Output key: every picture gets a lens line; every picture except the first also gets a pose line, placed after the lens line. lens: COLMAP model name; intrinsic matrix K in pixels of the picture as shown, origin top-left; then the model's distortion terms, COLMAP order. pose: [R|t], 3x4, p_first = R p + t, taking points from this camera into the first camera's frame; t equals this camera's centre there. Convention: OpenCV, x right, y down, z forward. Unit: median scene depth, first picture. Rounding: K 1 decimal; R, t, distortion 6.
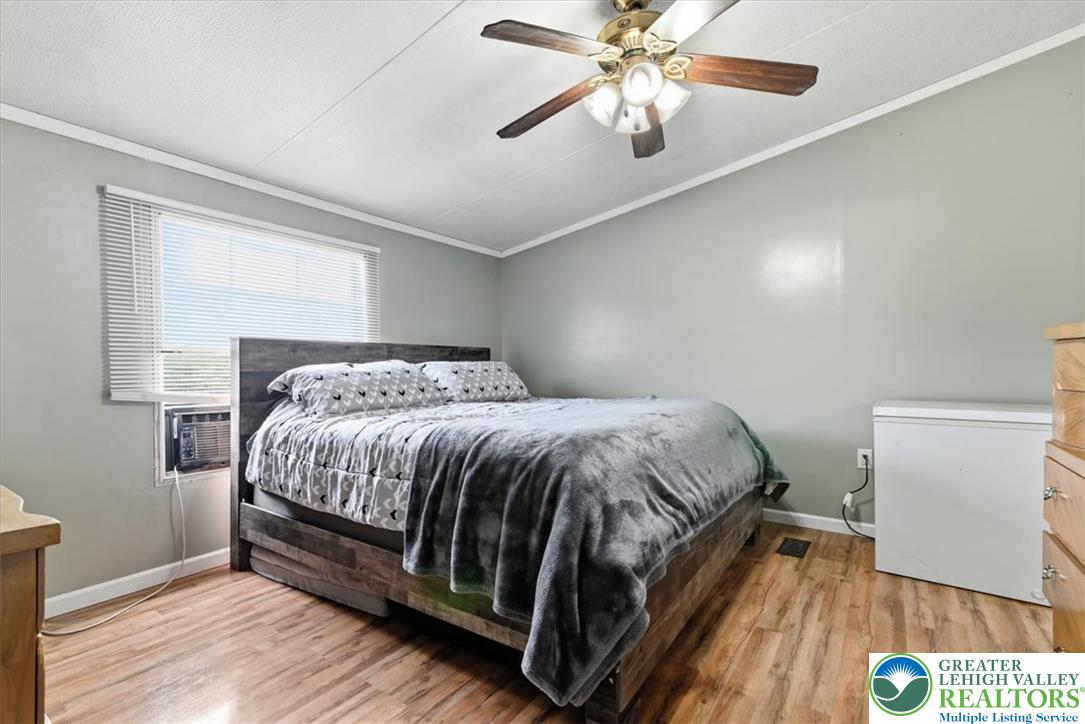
lens RADIAL K [[490.5, 0, 549.5], [0, 490.5, 368.3], [0, 0, 1]] dist [0.023238, -0.001112]
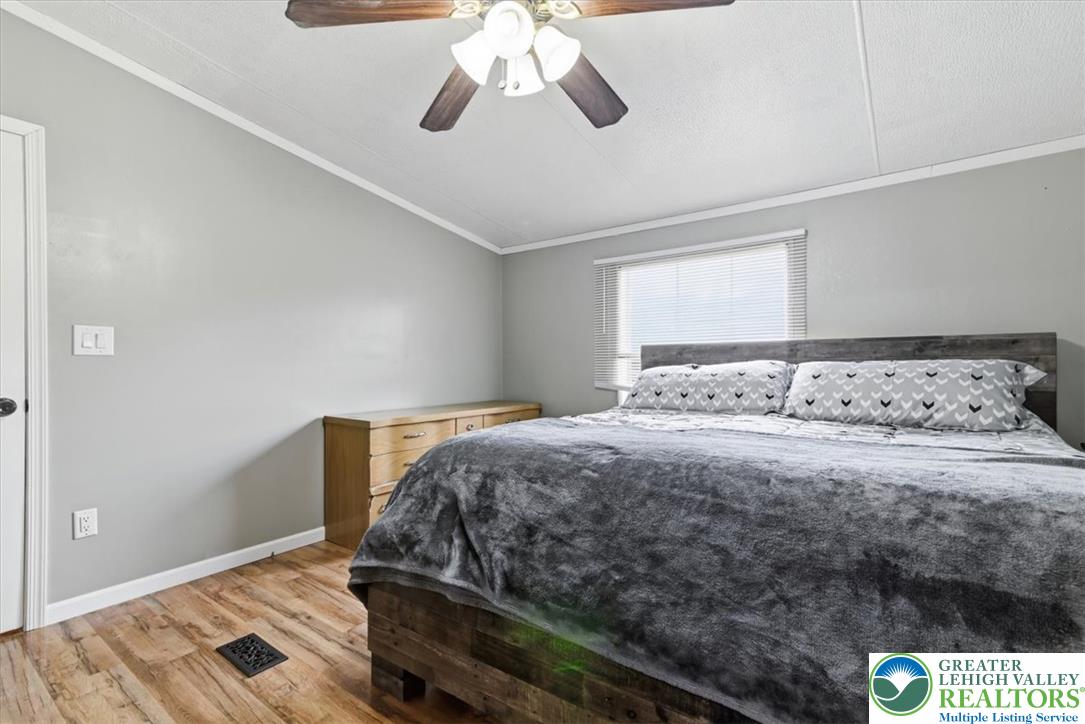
lens RADIAL K [[490.5, 0, 548.6], [0, 490.5, 361.1], [0, 0, 1]] dist [0.023238, -0.001112]
pose [[-0.030044, -0.003044, -0.999544, 0.627794], [0.000913, 0.999995, -0.003073, -0.014624], [0.999548, -0.001004, -0.030041, 0.704368]]
